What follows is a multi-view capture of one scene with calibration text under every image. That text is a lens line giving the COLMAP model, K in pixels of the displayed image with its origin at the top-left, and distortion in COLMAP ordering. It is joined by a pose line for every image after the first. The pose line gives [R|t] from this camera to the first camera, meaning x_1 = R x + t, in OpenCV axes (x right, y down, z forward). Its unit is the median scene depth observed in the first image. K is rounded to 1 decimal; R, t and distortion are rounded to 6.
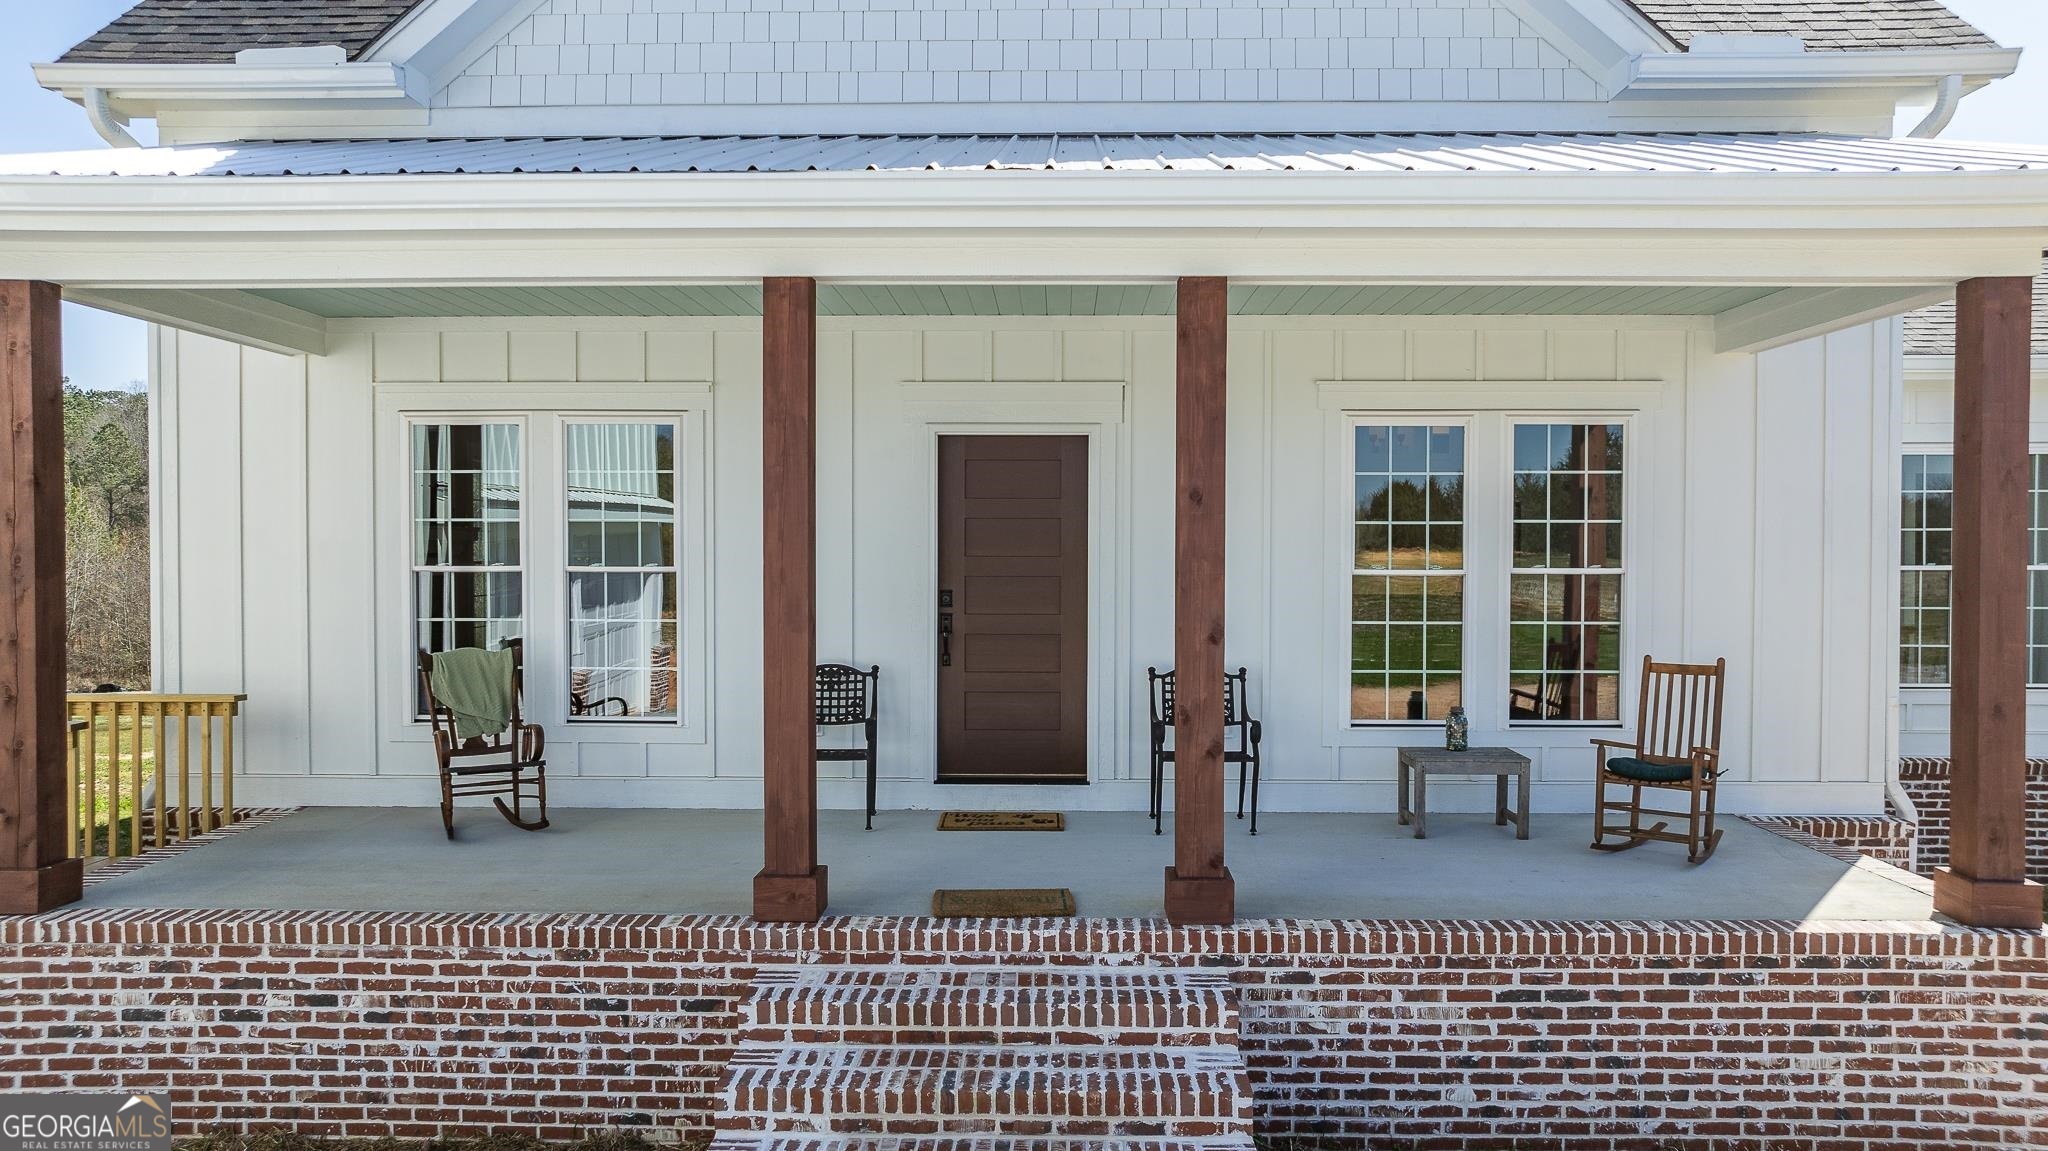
lens RADIAL K [[1442.0, 0, 1024.0], [0, 1442.0, 575.5], [0, 0, 1]] dist [-0.035654, 0.036314]
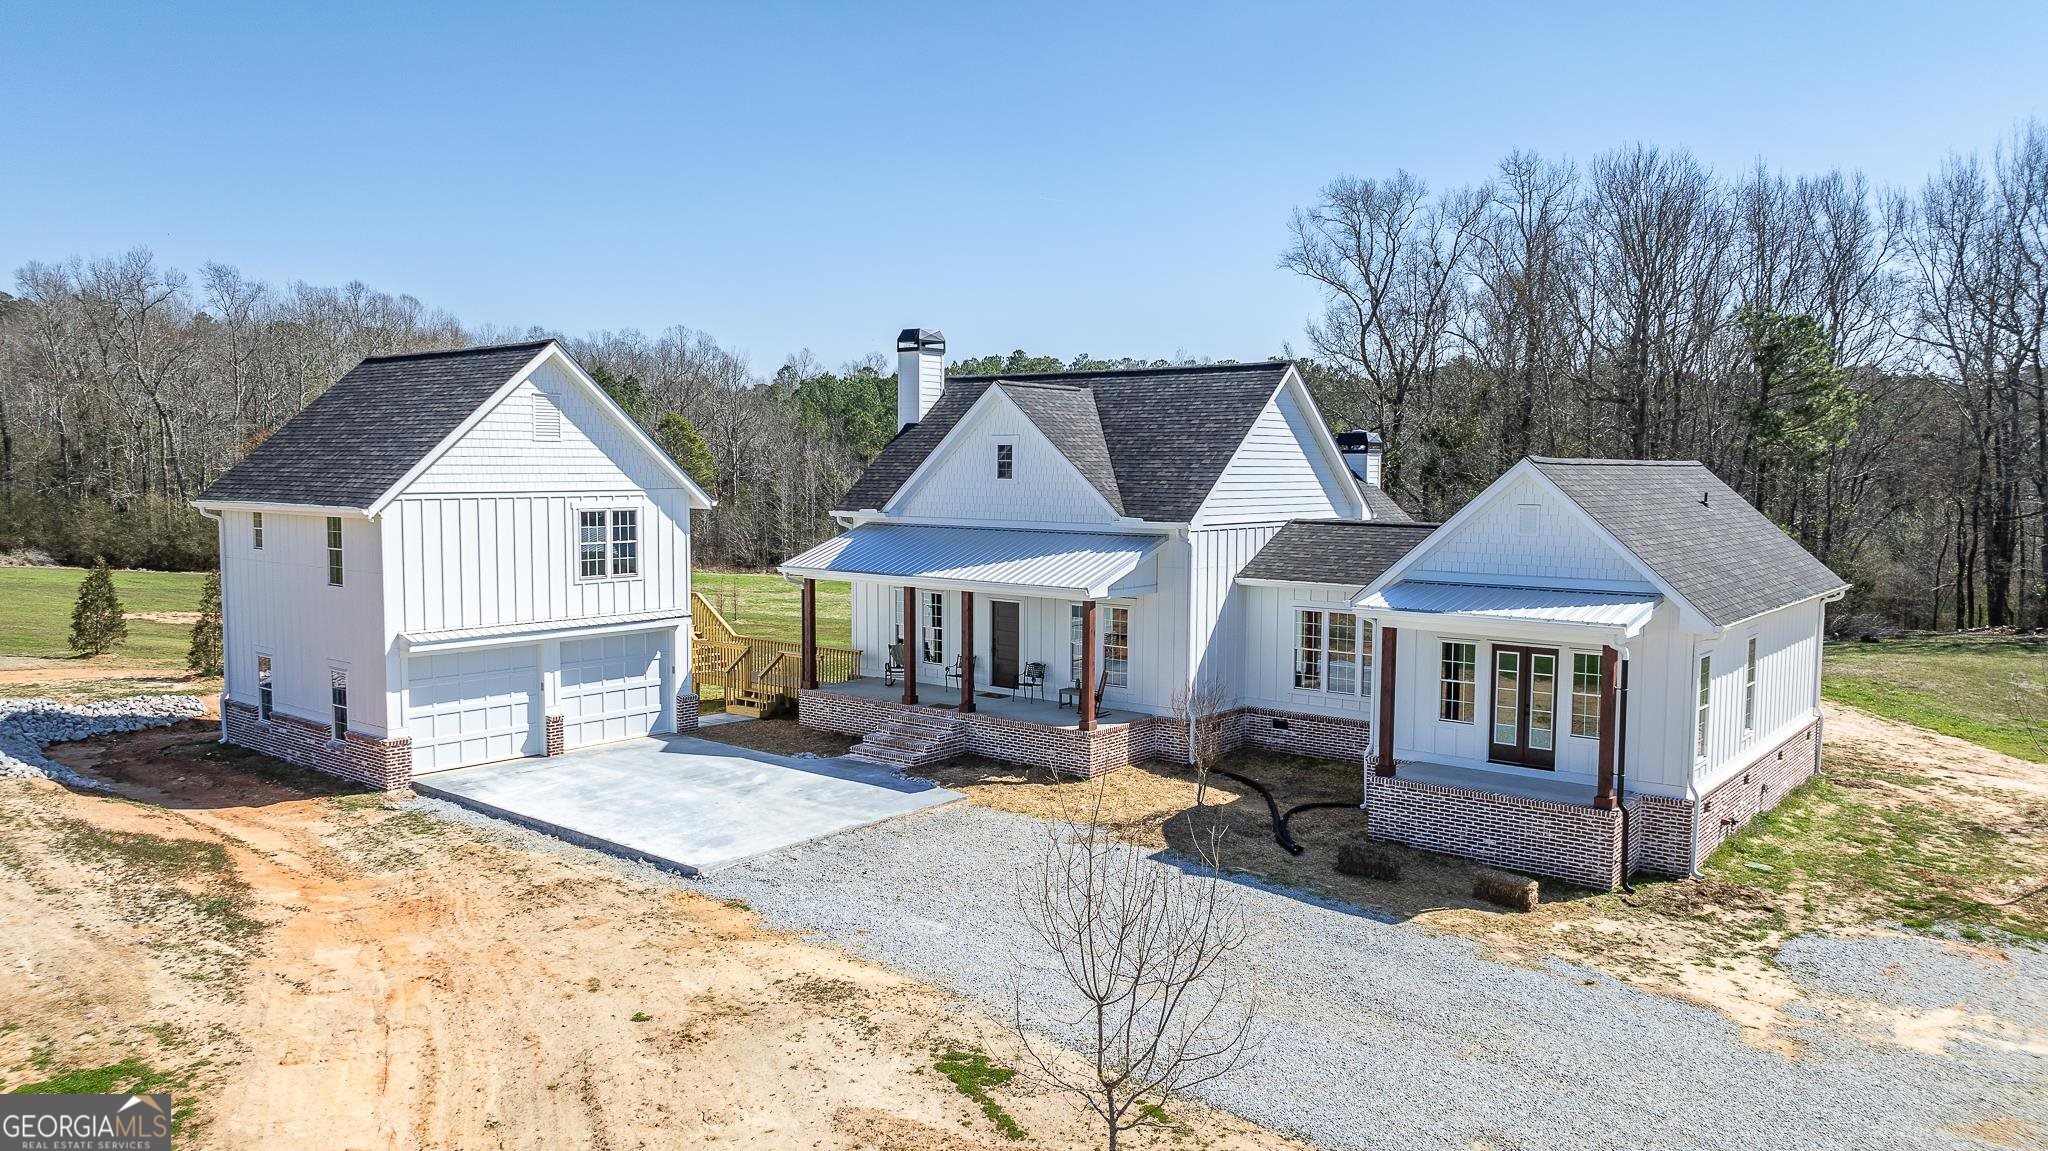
lens RADIAL K [[1442.0, 0, 1024.0], [0, 1442.0, 575.5], [0, 0, 1]] dist [-0.035654, 0.036314]
pose [[0.791626, 0.050311, -0.608931, 3.442709], [-0.016472, 0.997999, 0.061043, -0.579267], [0.610784, -0.038293, 0.790871, -2.986104]]
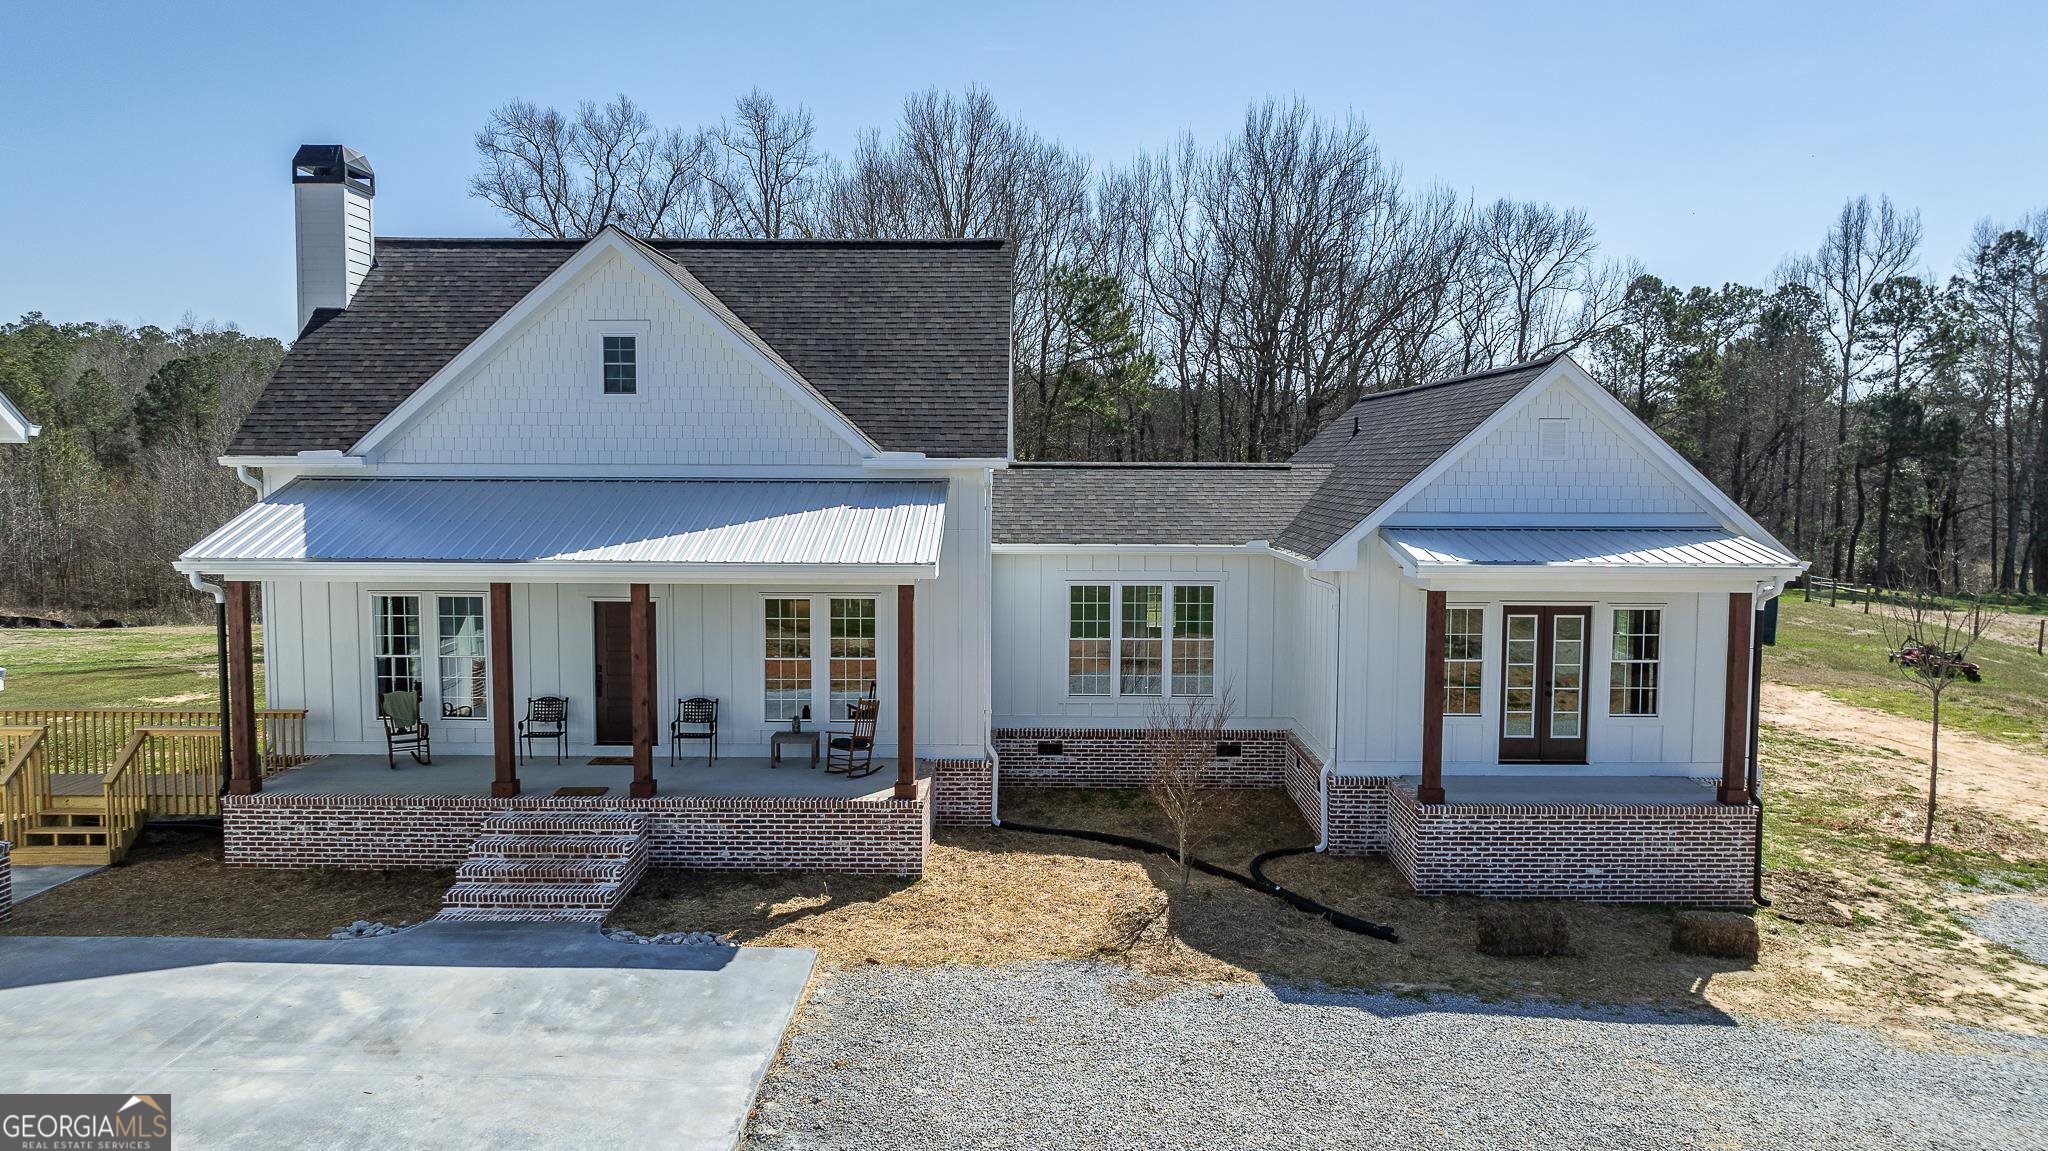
lens RADIAL K [[1442.0, 0, 1024.0], [0, 1442.0, 575.5], [0, 0, 1]] dist [-0.035654, 0.036314]
pose [[0.999861, 0.001681, 0.016595, 0.859765], [-0.002639, 0.998320, 0.057876, -0.390996], [-0.016470, -0.057912, 0.998186, -1.950536]]
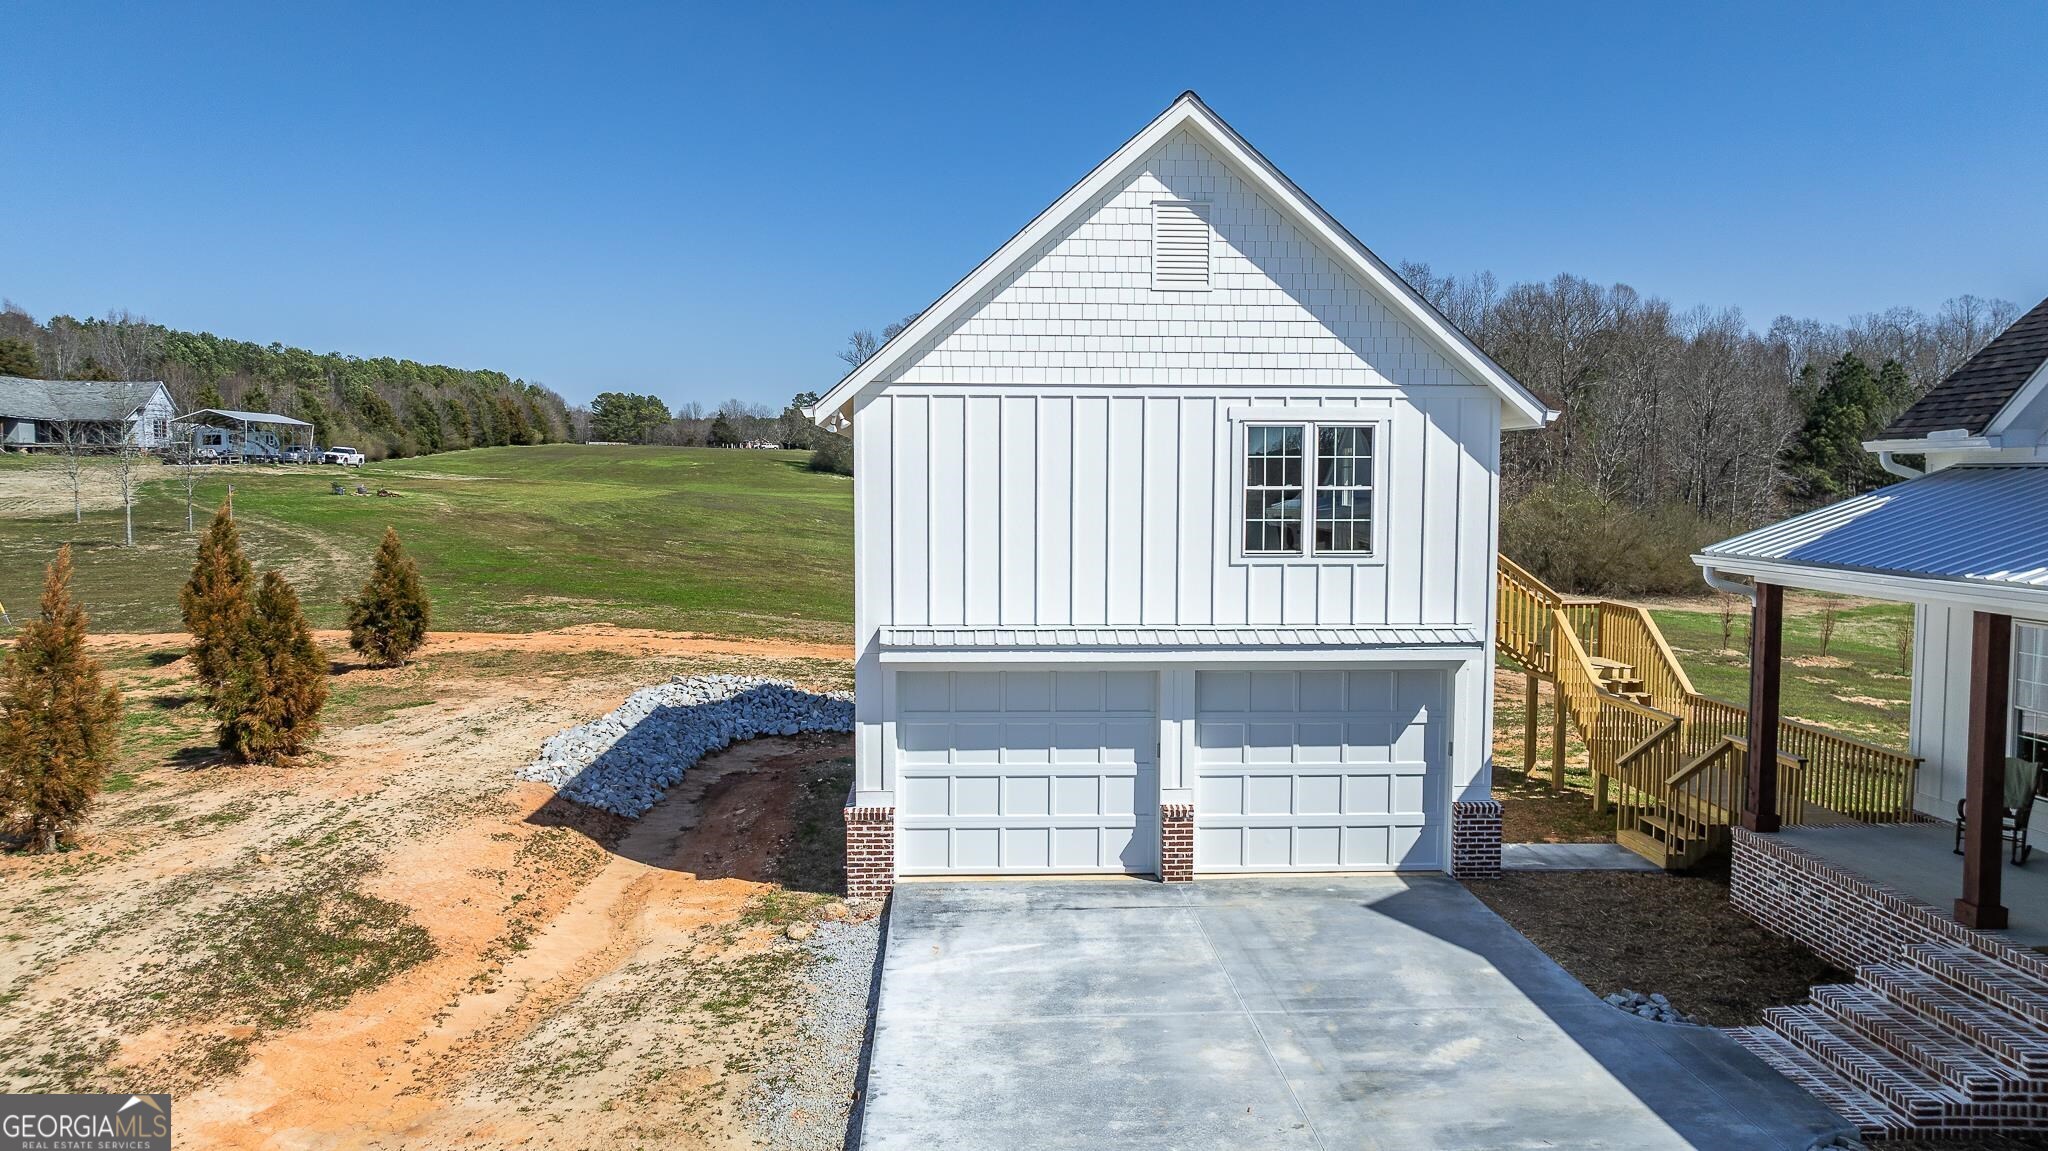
lens RADIAL K [[1442.0, 0, 1024.0], [0, 1442.0, 575.5], [0, 0, 1]] dist [-0.035654, 0.036314]
pose [[0.076835, 0.067467, -0.994759, 1.707576], [-0.022419, 0.997573, 0.065926, -0.356307], [0.996792, 0.017236, 0.078161, -0.500581]]
